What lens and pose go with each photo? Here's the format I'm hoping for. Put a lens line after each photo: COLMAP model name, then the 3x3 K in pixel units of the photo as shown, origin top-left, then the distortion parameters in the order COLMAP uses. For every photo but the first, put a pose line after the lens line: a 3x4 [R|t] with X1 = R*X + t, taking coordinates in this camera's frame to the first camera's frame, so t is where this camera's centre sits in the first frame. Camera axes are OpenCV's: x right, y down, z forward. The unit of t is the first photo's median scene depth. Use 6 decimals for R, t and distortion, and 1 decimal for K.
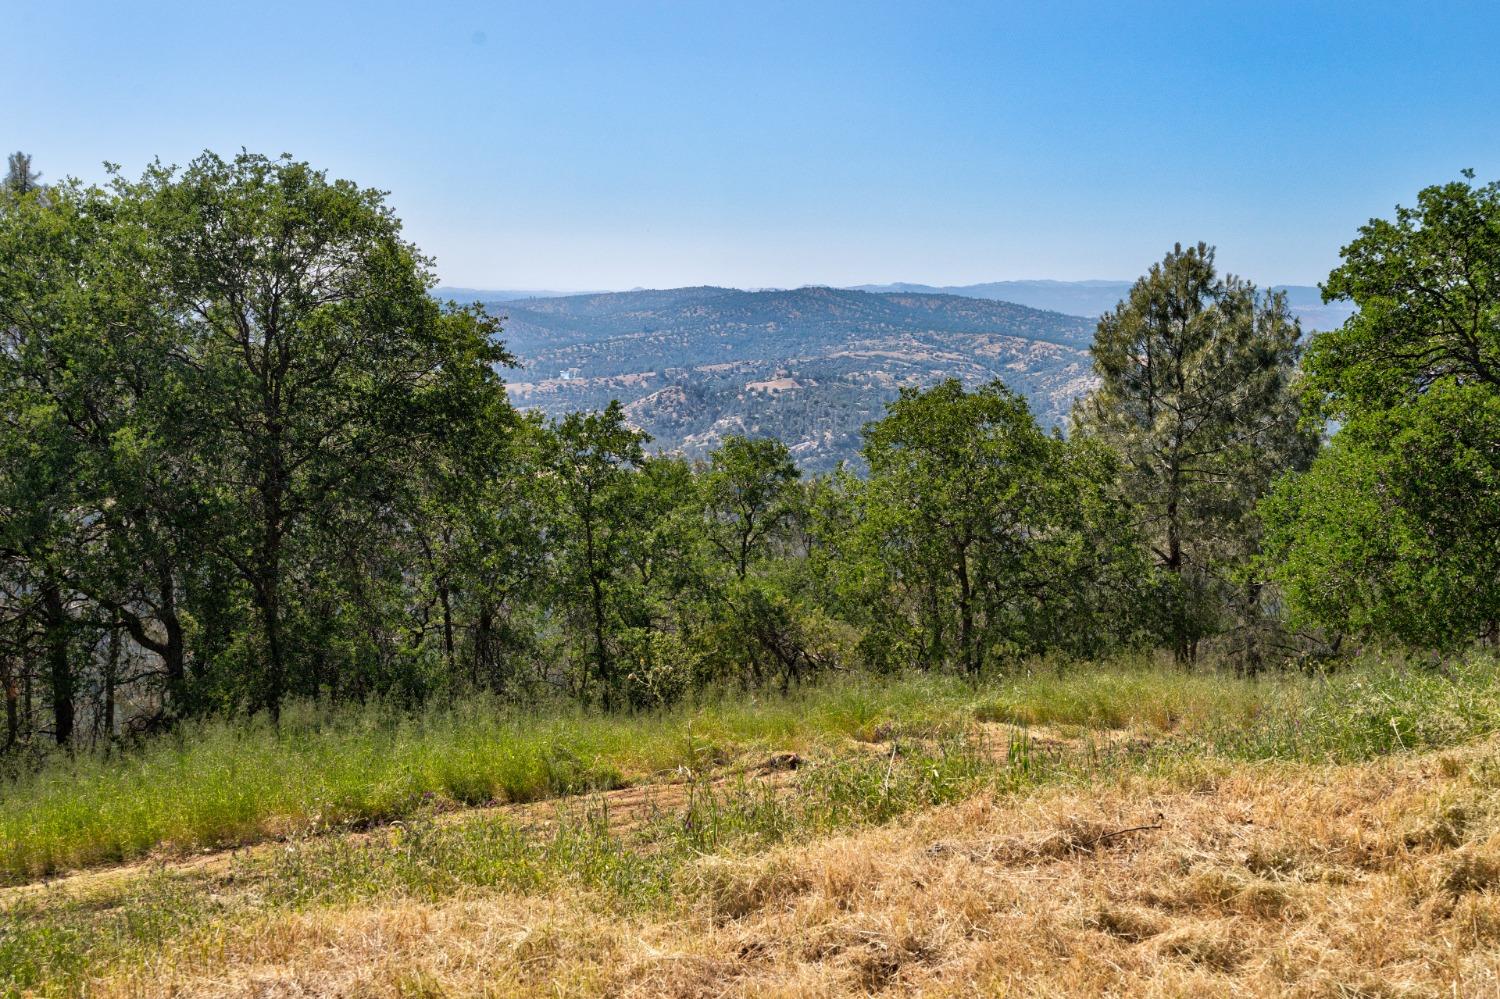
lens RADIAL K [[1504.5, 0, 749.5], [0, 1504.5, 496.8], [0, 0, 1]] dist [-0.009982, 0.000000]
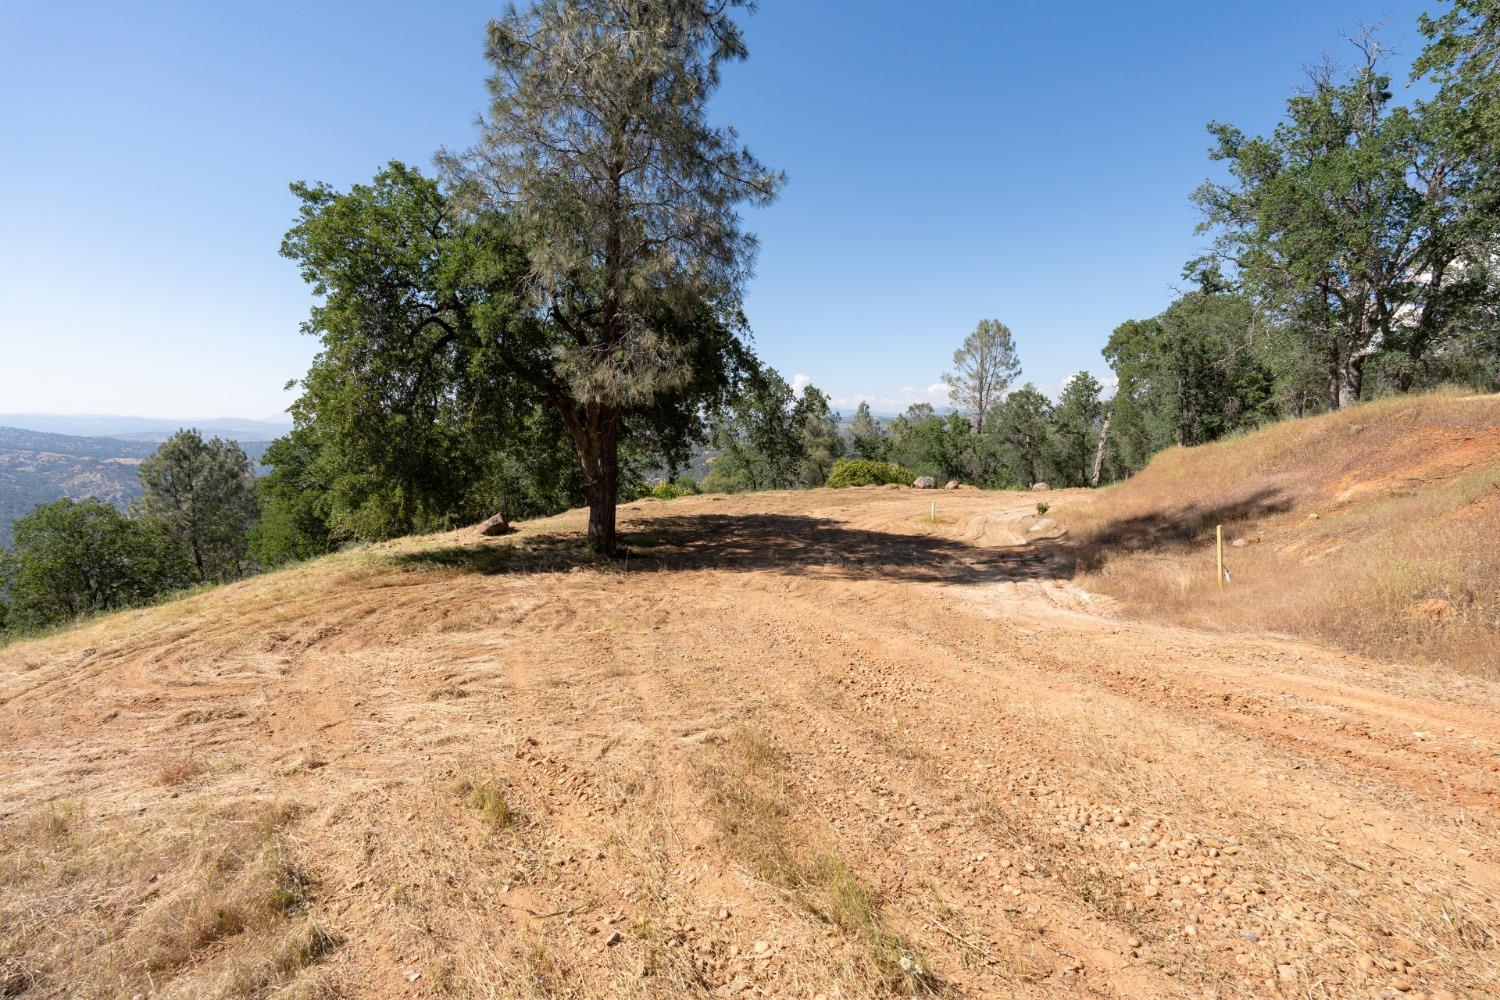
lens RADIAL K [[689.8, 0, 746.6], [0, 689.8, 493.5], [0, 0, 1]] dist [-0.001065, -0.000213]
pose [[0.552951, -0.097912, 0.827441, -0.123105], [0.119628, 0.992112, 0.037454, -0.004794], [-0.824581, 0.078275, 0.560303, -0.307532]]
